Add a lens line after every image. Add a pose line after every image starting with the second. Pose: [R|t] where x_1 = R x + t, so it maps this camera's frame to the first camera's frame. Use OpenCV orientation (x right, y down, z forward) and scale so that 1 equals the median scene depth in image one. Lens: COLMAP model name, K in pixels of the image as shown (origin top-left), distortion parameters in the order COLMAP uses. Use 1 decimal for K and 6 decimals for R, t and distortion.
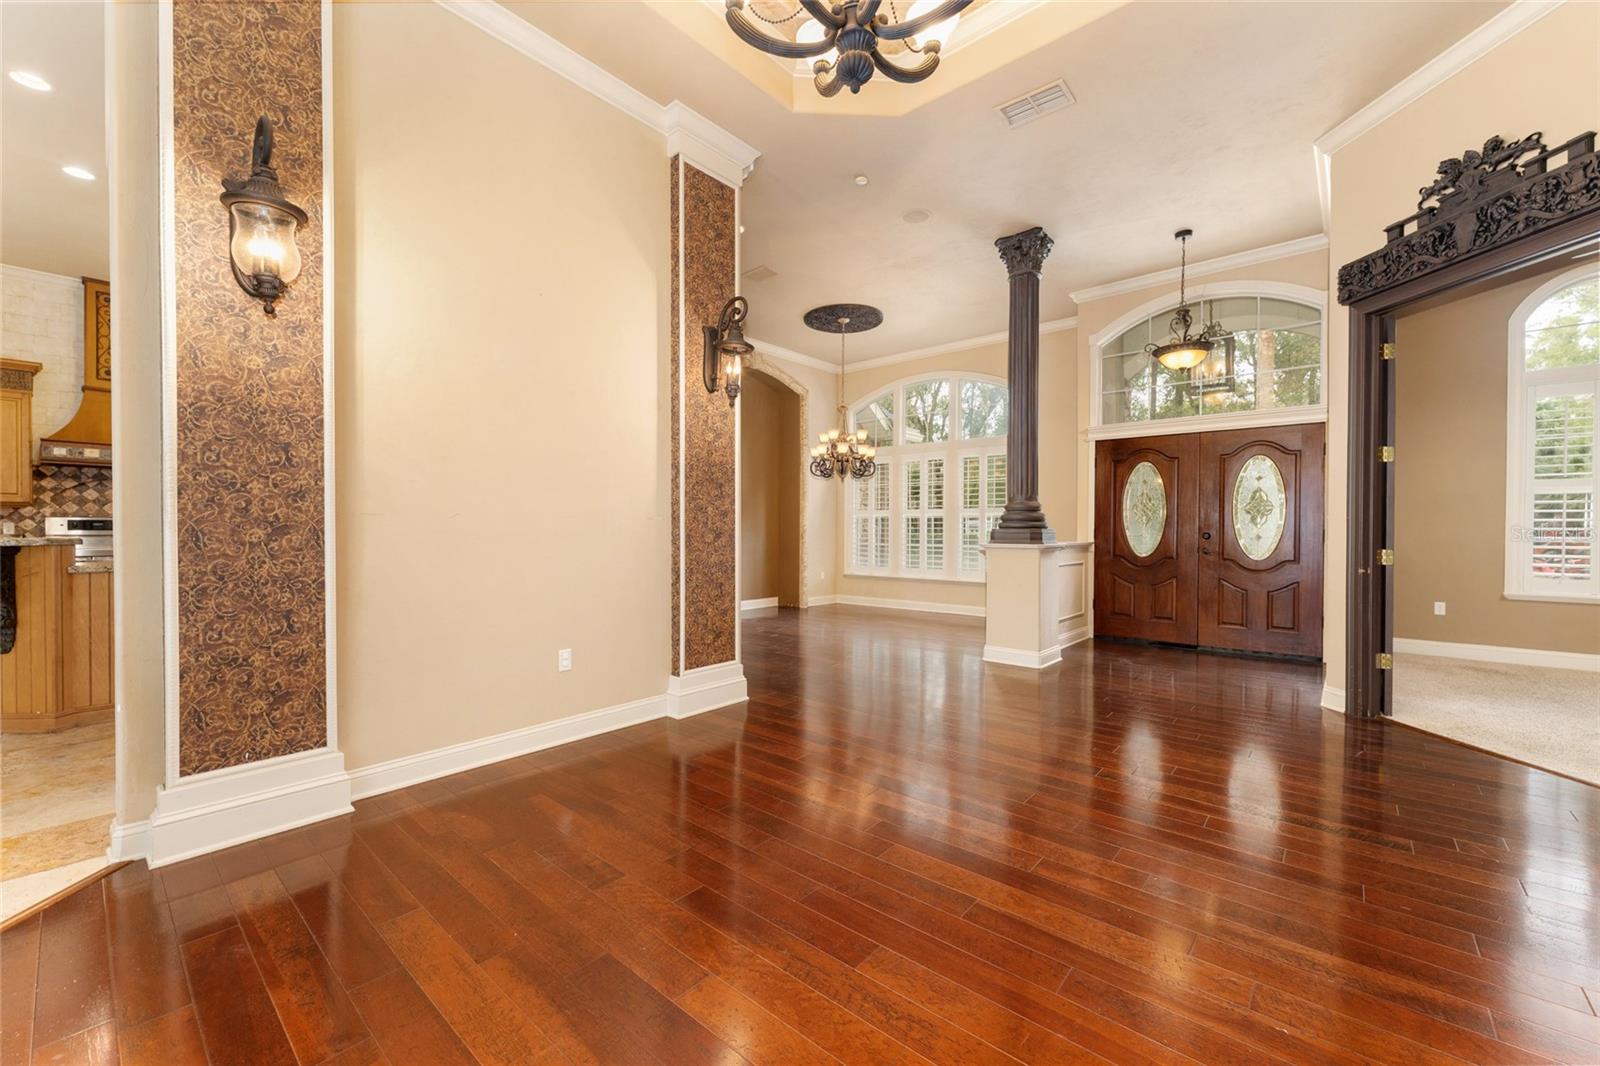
lens RADIAL K [[639.5, 0, 799.5], [0, 639.5, 532.2], [0, 0, 1]] dist [0.000560, -0.000093]
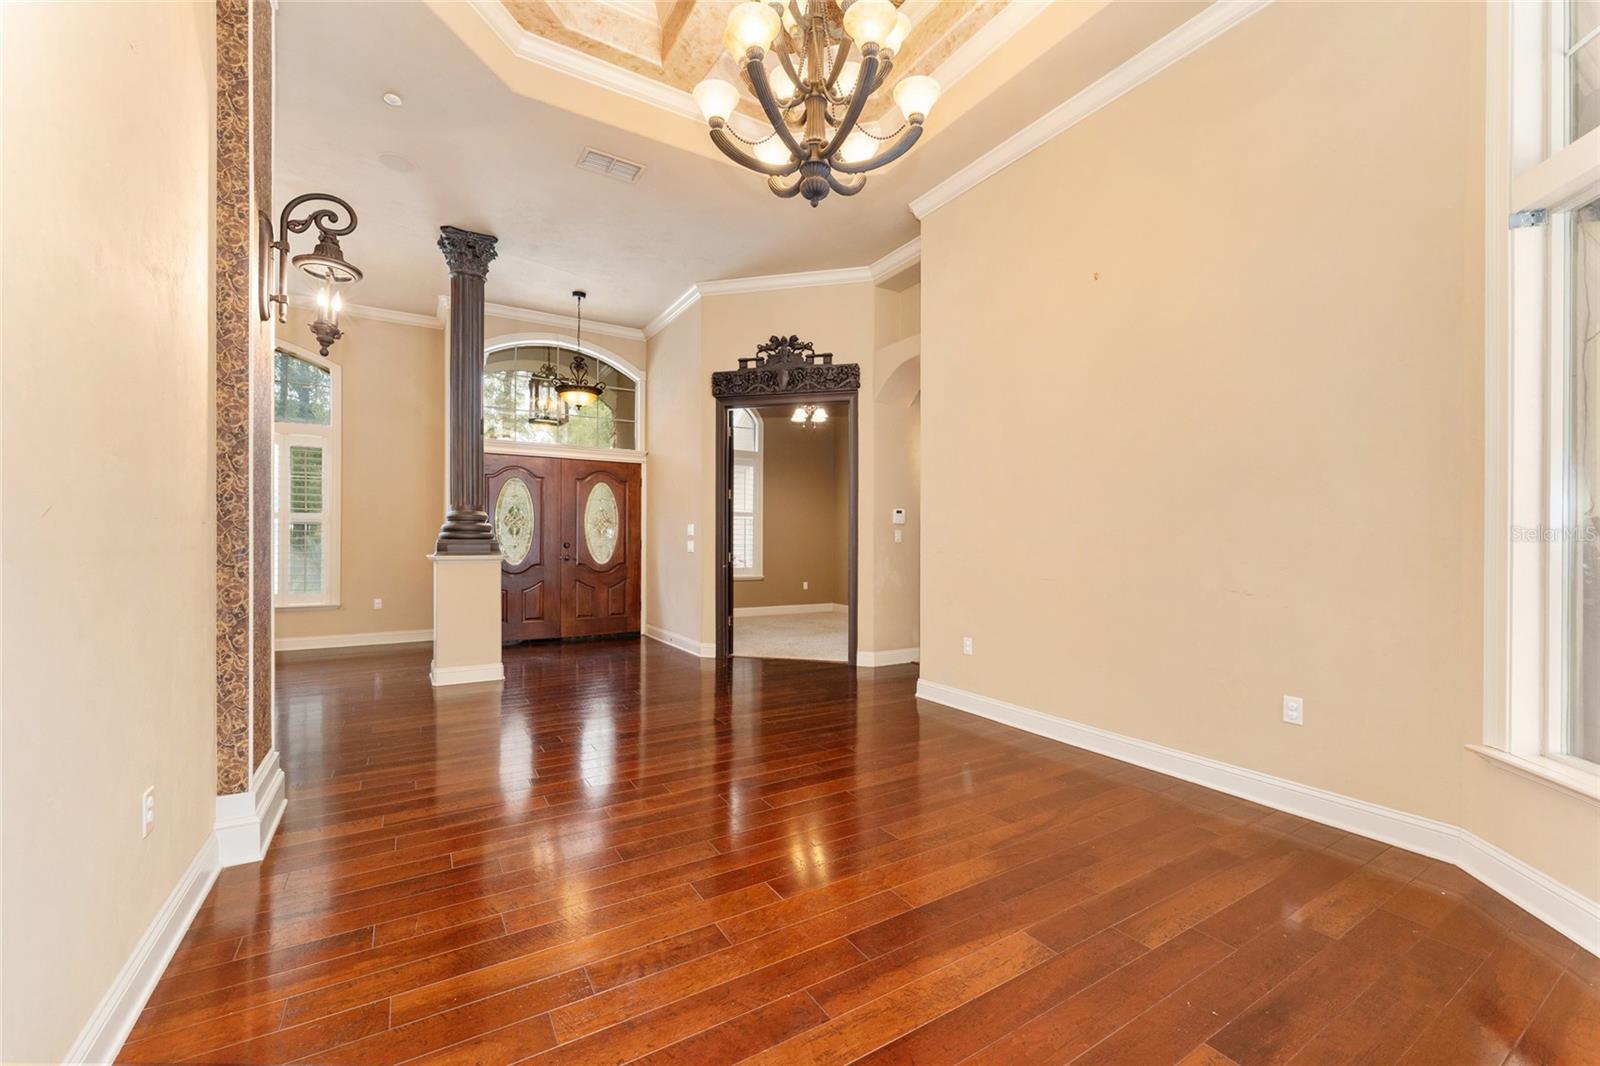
lens RADIAL K [[649.6, 0, 802.2], [0, 649.6, 538.6], [0, 0, 1]] dist [-0.000123, -0.000108]
pose [[0.294980, 0.002182, 0.955501, -0.609794], [-0.000331, 0.999998, -0.002181, -0.006169], [-0.955503, 0.000327, 0.294980, 0.329957]]
